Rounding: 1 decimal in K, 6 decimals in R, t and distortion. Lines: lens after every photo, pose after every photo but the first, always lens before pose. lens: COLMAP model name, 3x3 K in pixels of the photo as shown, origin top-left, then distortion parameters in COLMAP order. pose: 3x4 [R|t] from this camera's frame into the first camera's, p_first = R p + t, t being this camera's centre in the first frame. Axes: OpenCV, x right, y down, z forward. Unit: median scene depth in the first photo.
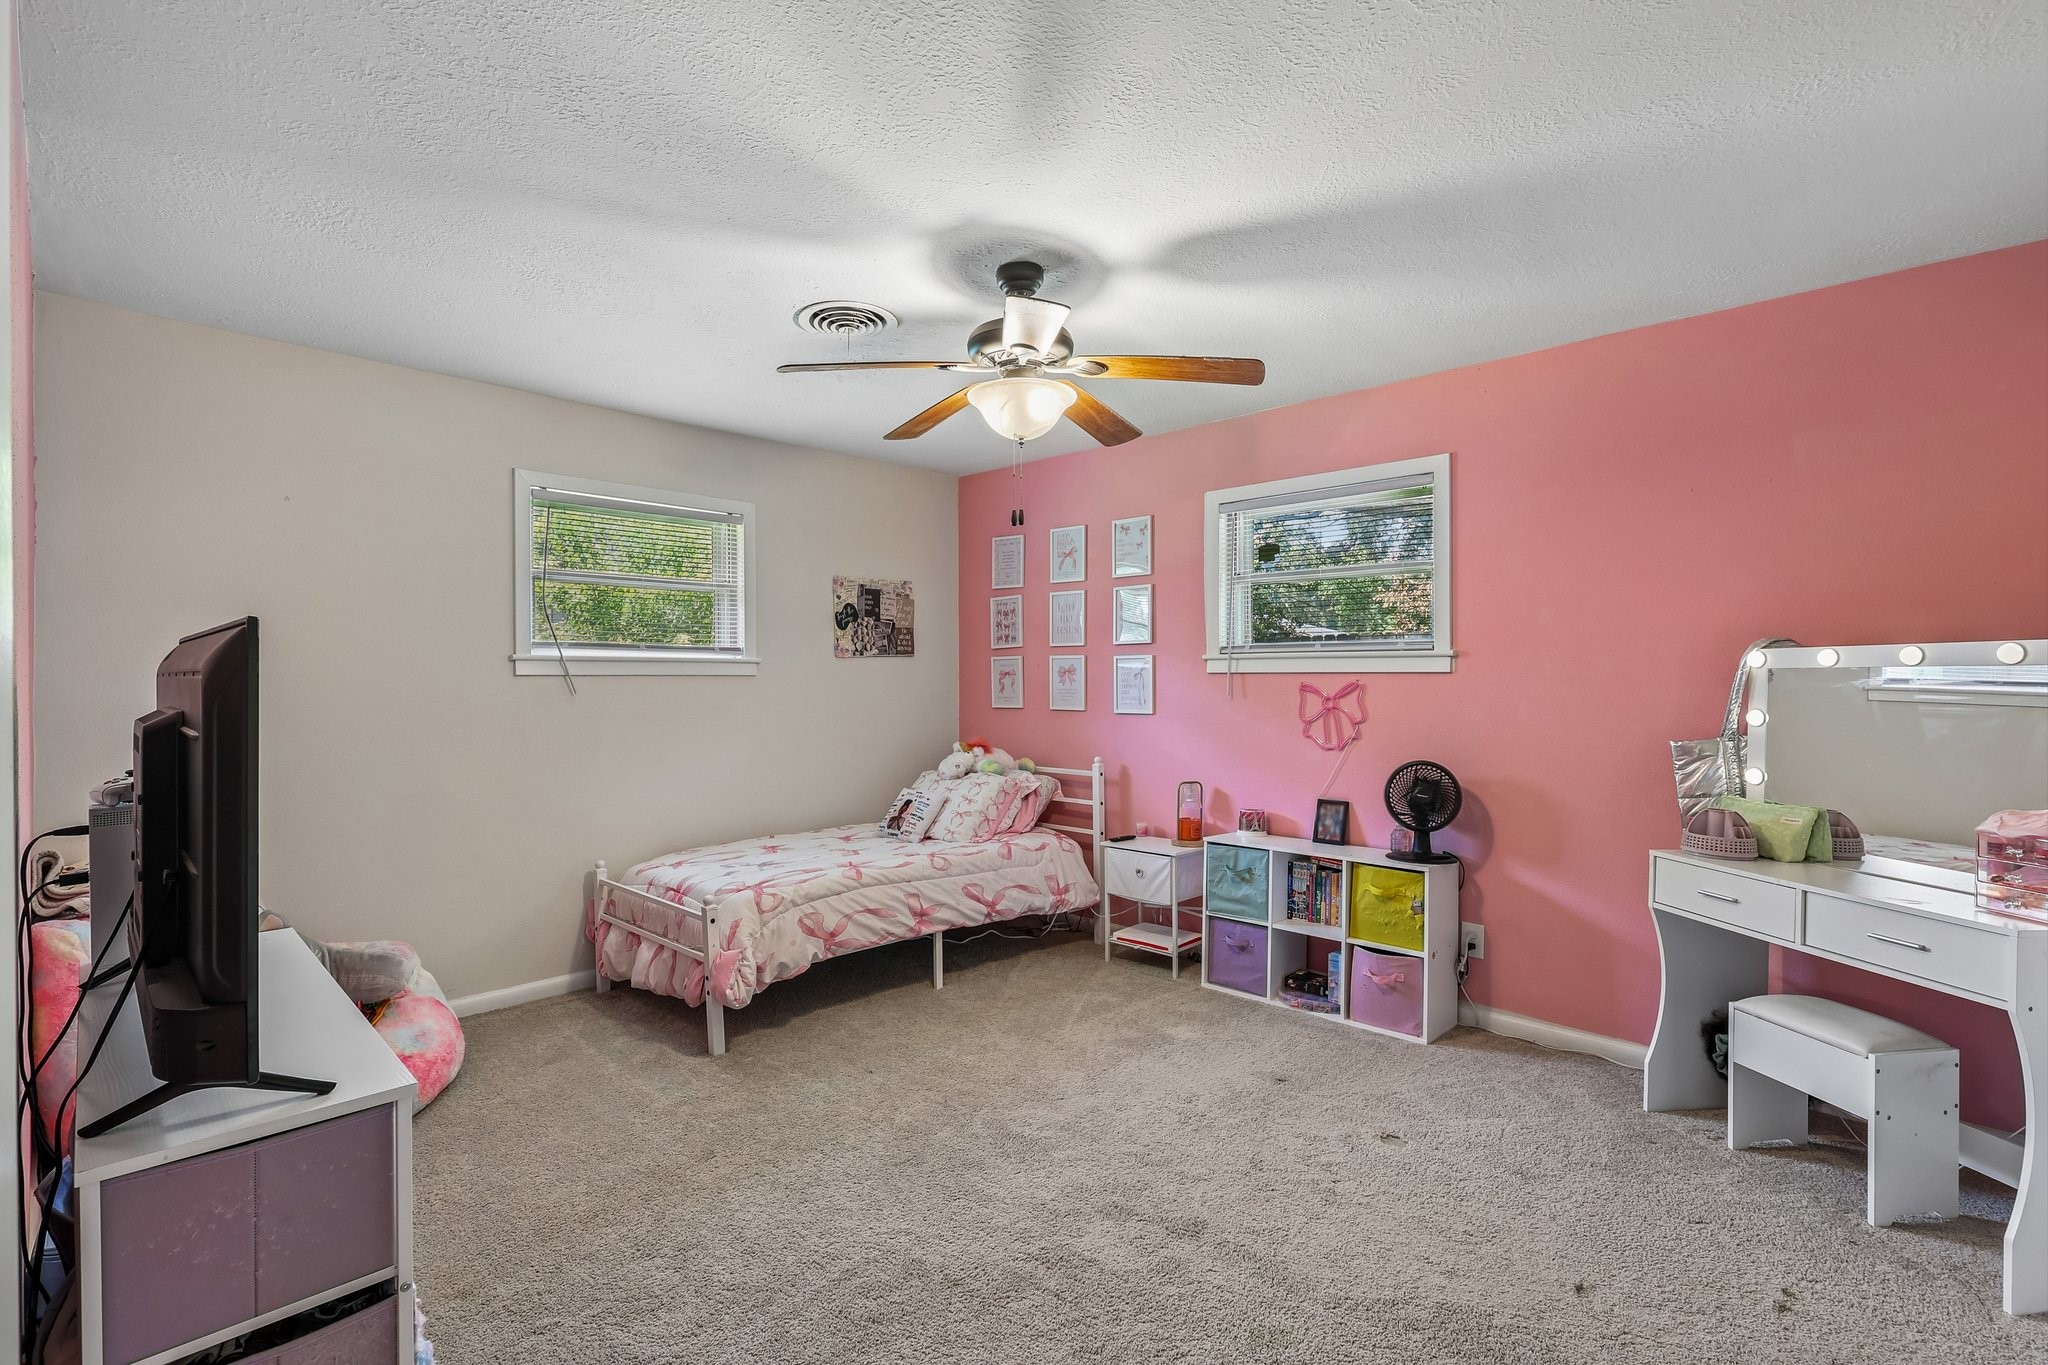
lens RADIAL K [[942.0, 0, 1018.2], [0, 942.0, 682.7], [0, 0, 1]] dist [-0.004514, 0.000494]
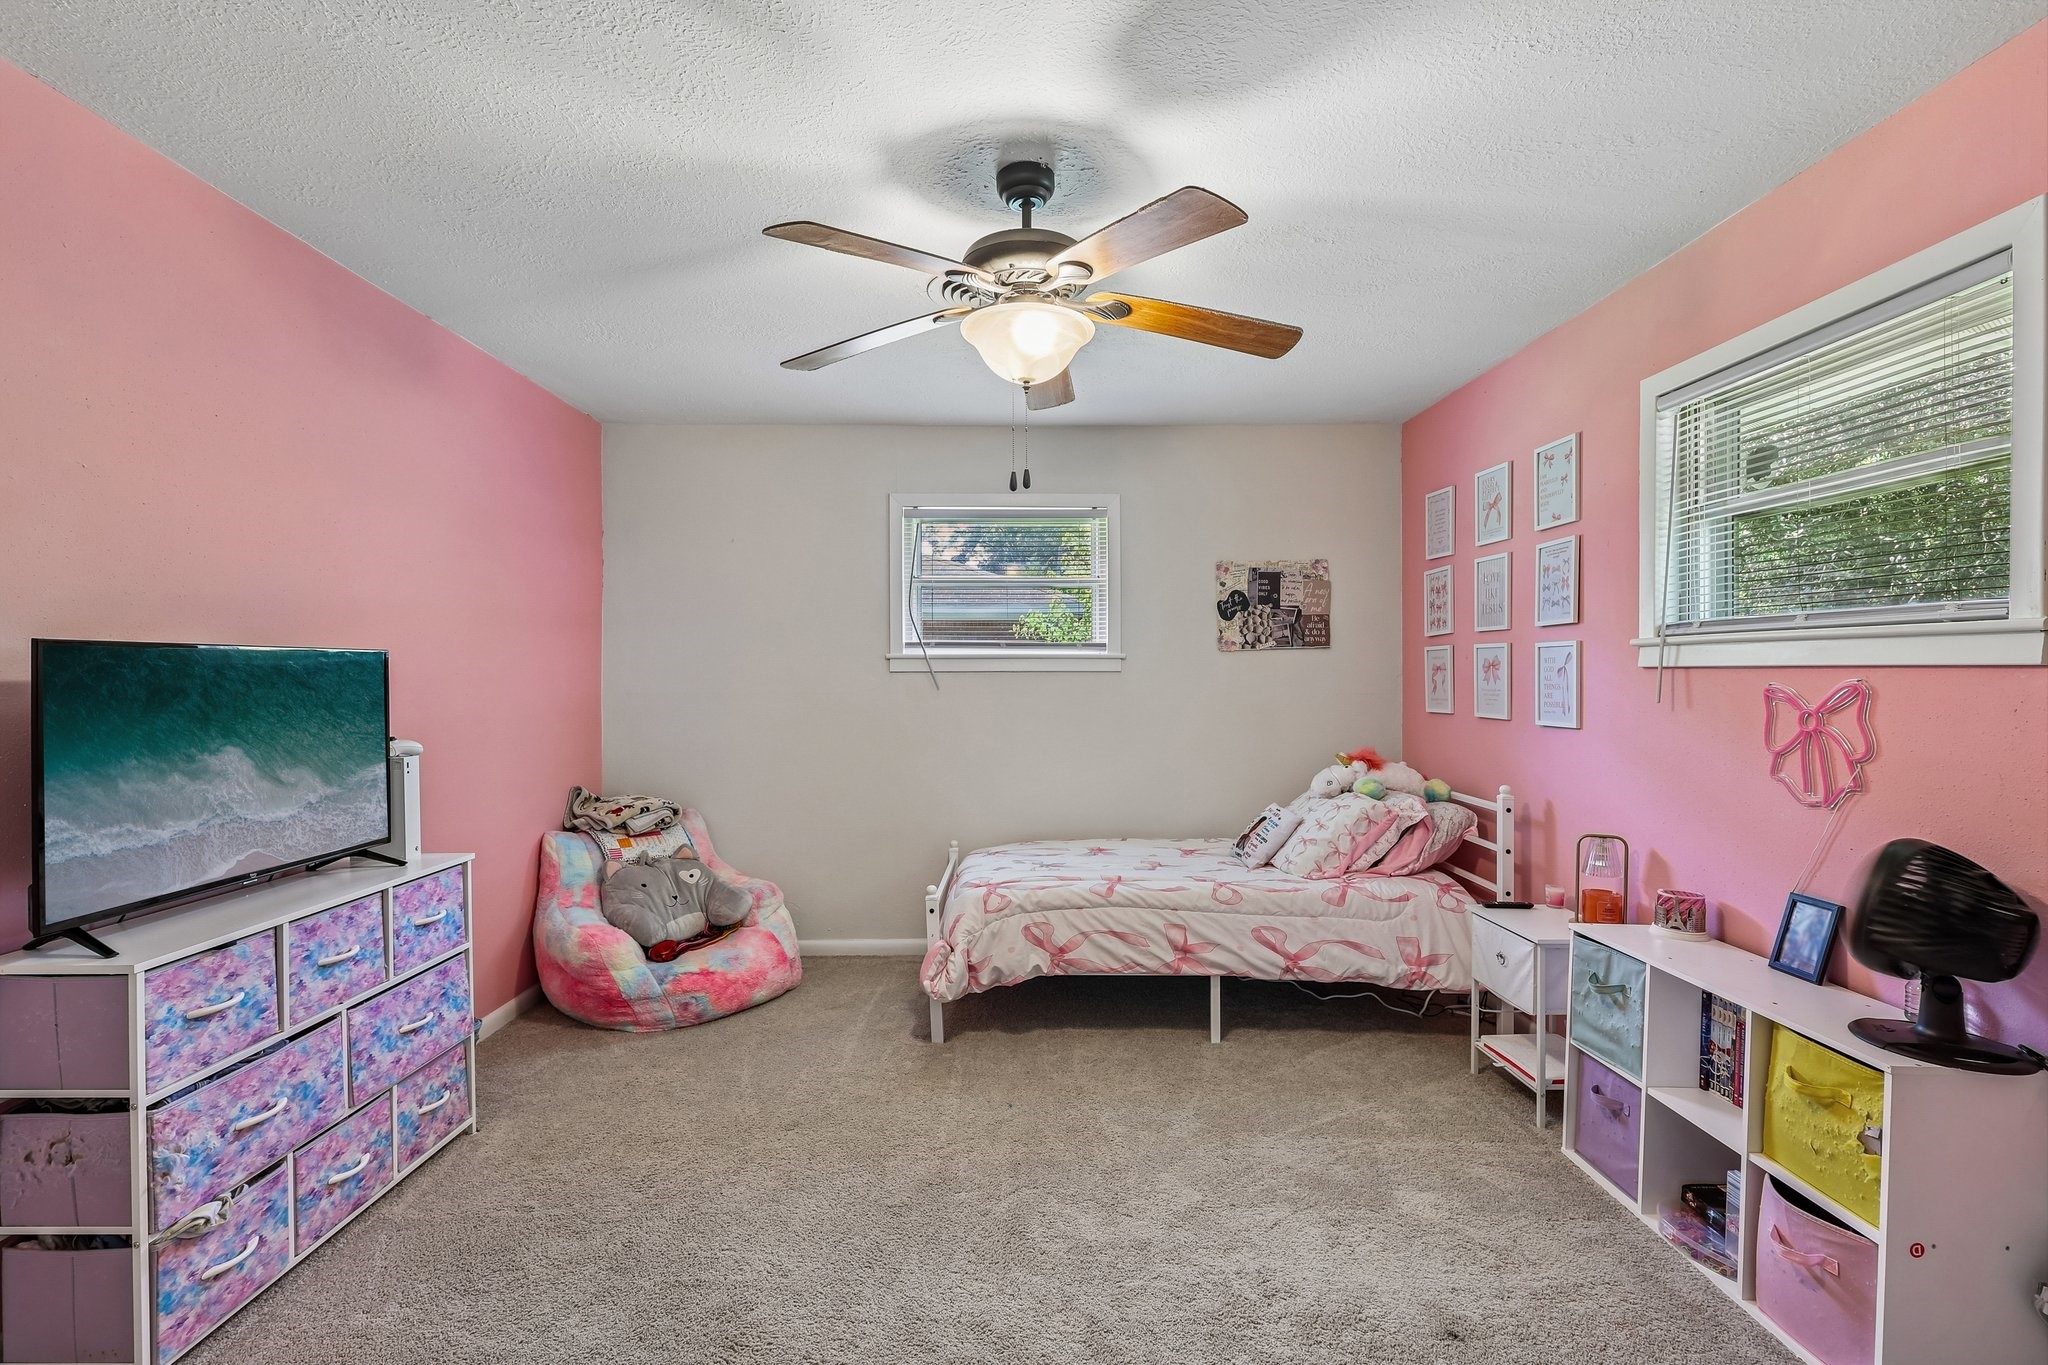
lens RADIAL K [[942.0, 0, 1020.2], [0, 942.0, 682.5], [0, 0, 1]] dist [-0.004514, 0.000494]
pose [[0.707326, 0.007916, -0.706844, 0.386817], [-0.003278, 0.999963, 0.007919, -0.004205], [0.706880, -0.003284, 0.707326, 0.281498]]
